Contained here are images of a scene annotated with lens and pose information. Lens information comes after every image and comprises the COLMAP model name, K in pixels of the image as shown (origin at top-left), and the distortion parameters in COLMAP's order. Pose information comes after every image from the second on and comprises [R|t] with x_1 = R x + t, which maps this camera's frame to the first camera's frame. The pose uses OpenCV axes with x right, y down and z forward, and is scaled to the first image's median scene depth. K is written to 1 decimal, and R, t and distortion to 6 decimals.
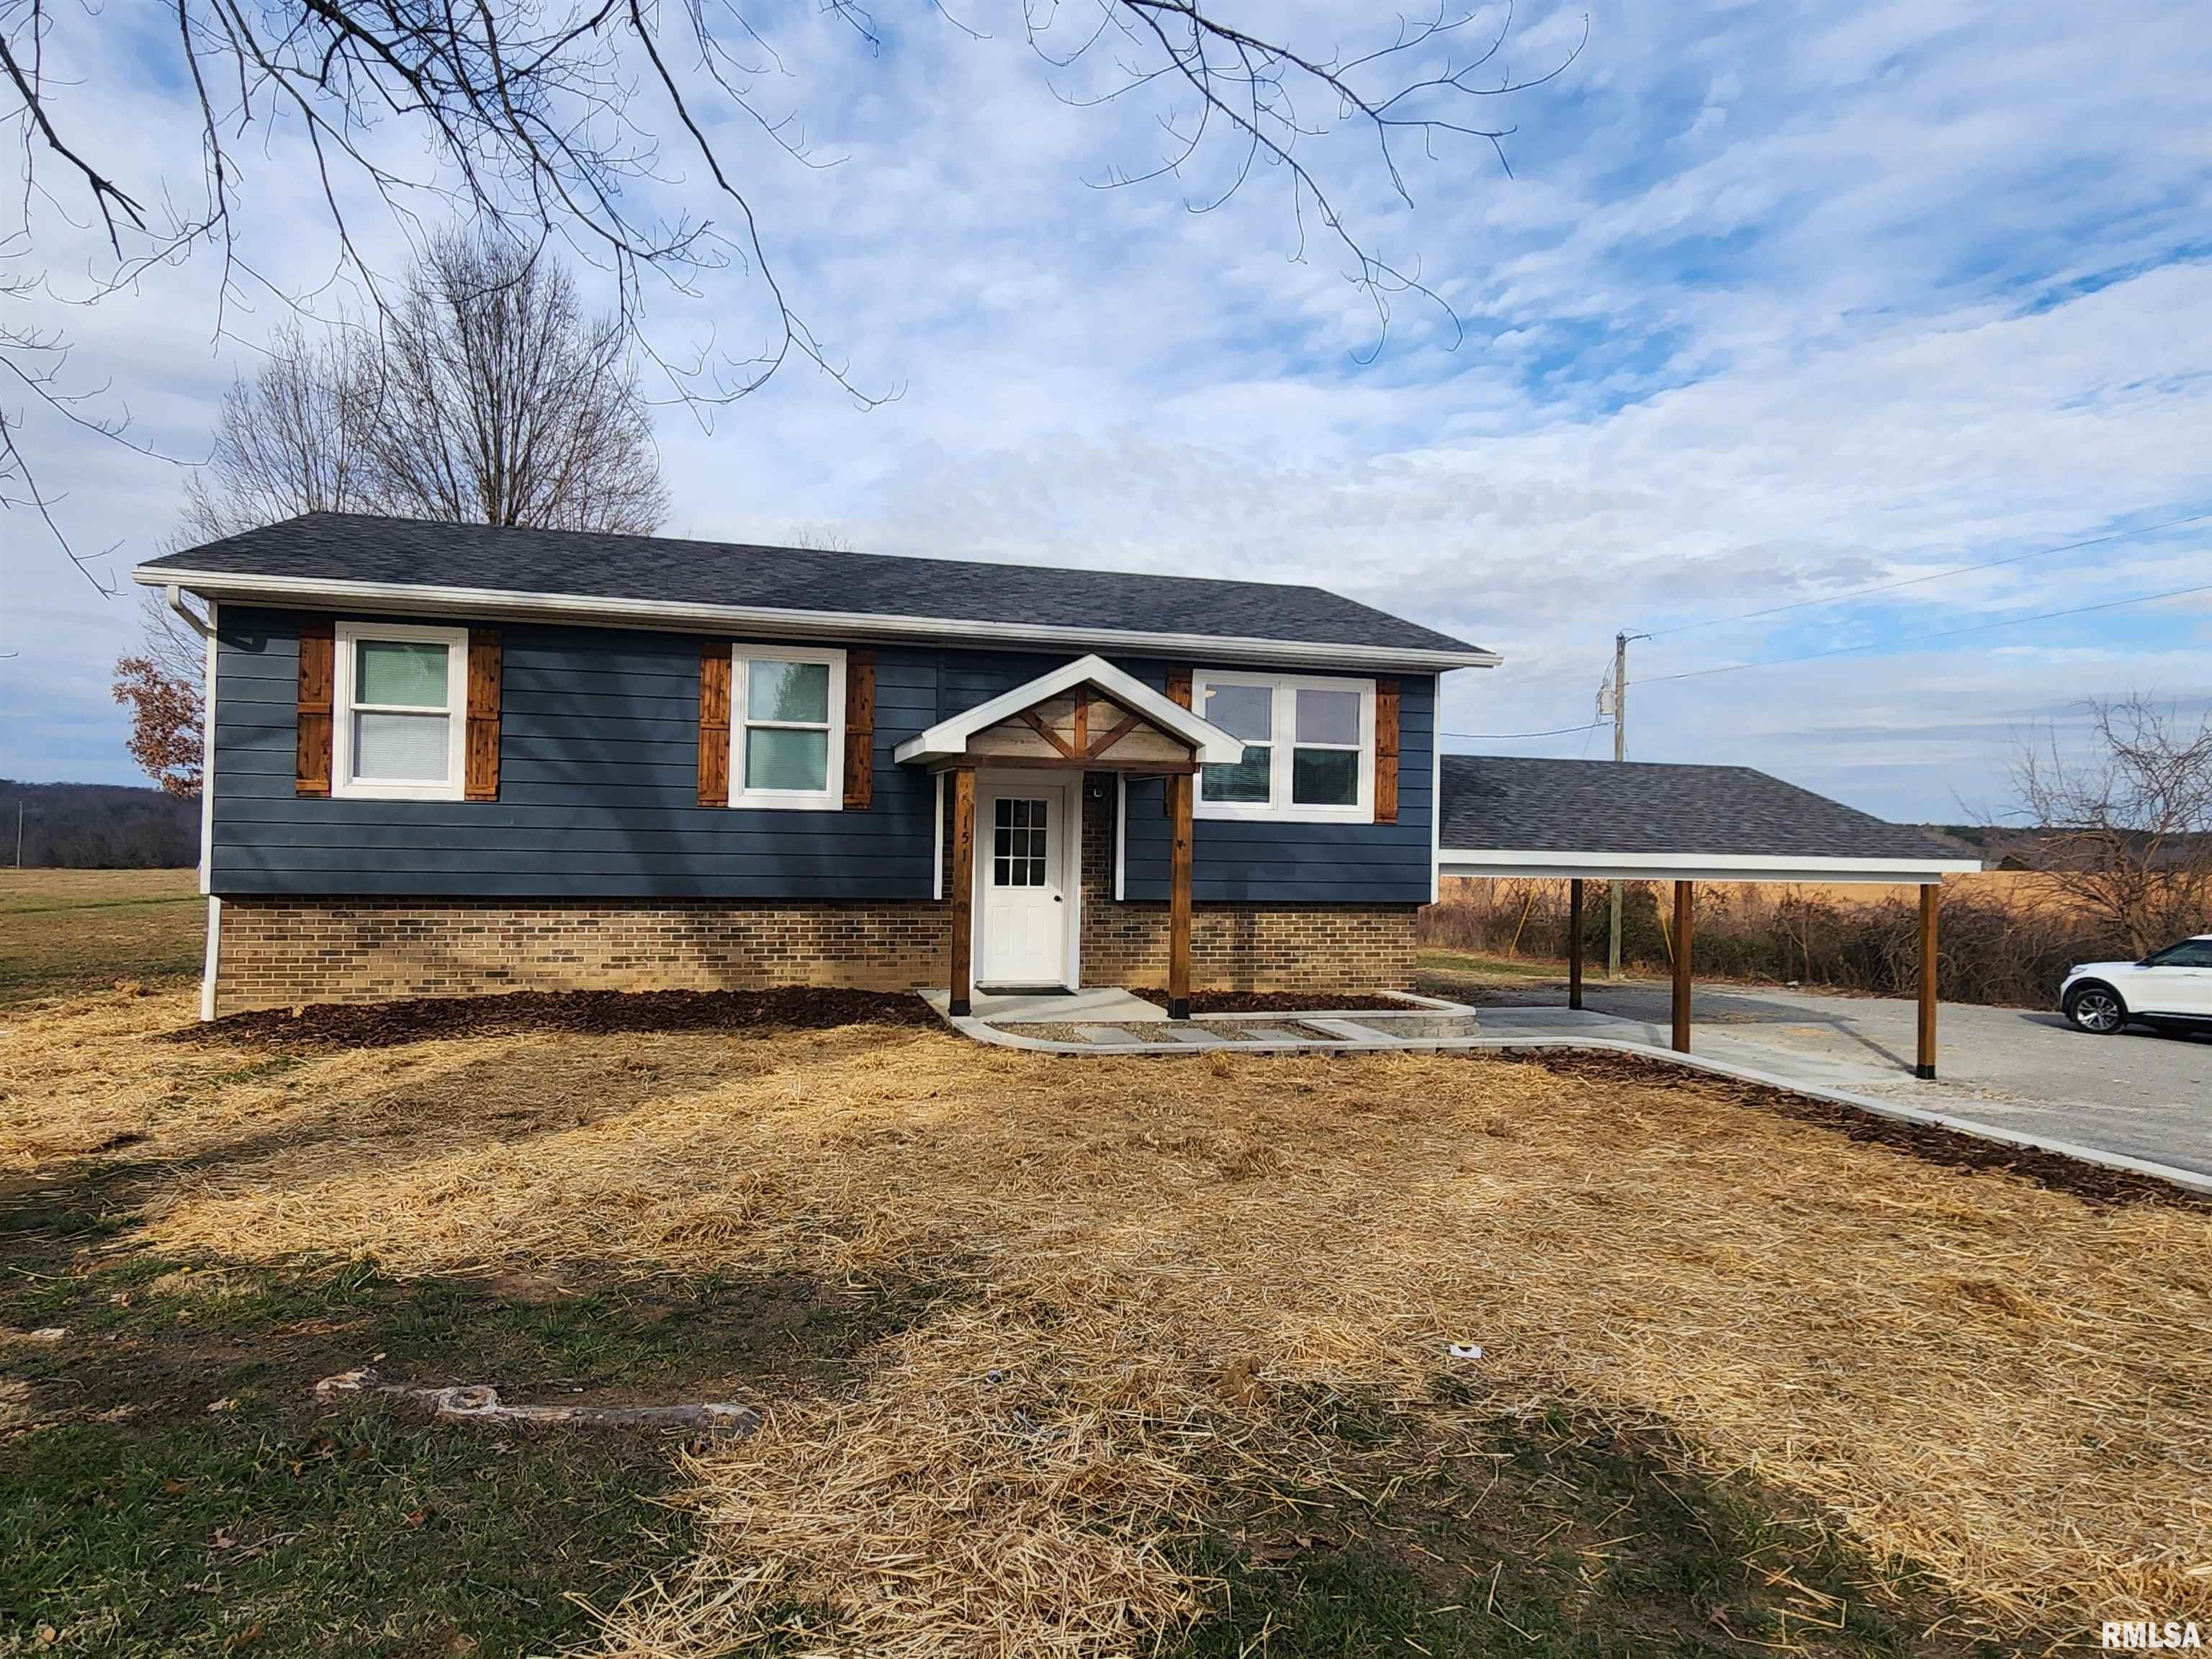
lens RADIAL K [[1327.5, 0, 1106.0], [0, 1327.5, 829.5], [0, 0, 1]] dist [-0.004261, -0.000570]
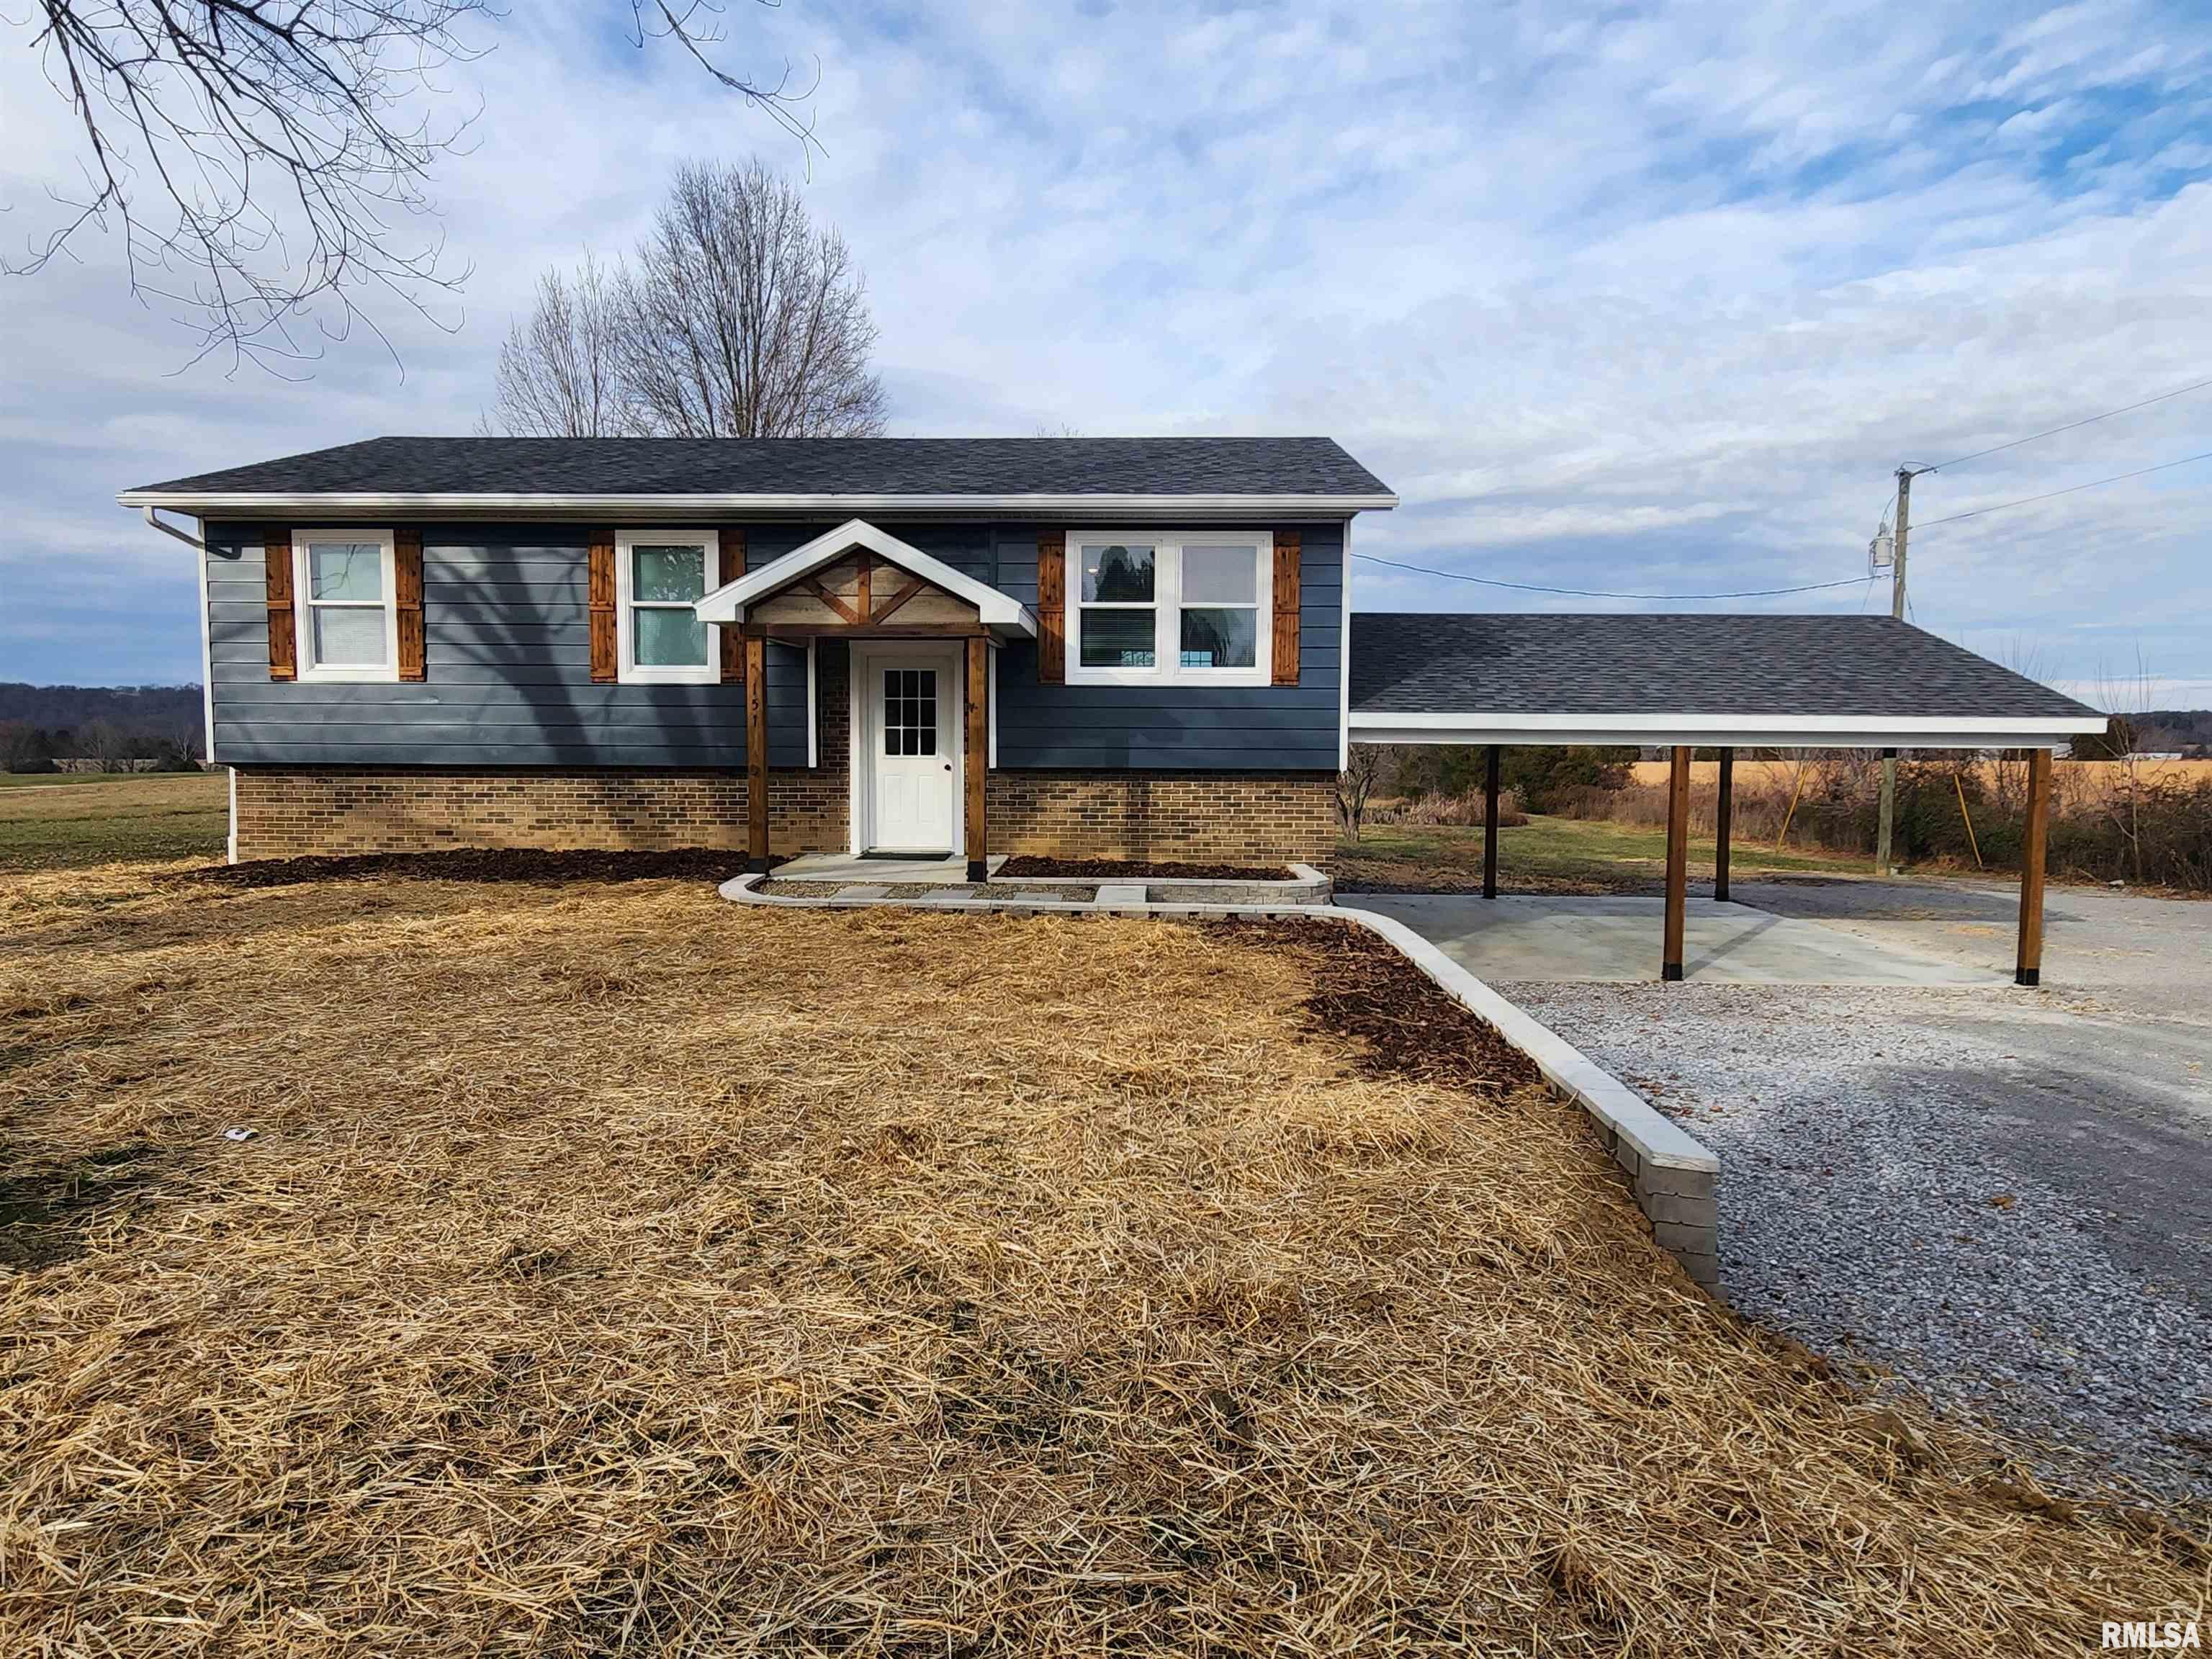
lens RADIAL K [[1330.0, 0, 1106.0], [0, 1330.0, 829.5], [0, 0, 1]] dist [0.003346, -0.001412]
pose [[0.956394, 0.007595, -0.291982, 0.381367], [0.015407, 0.996958, 0.076399, 0.023705], [0.291674, -0.077566, 0.953368, 0.059506]]
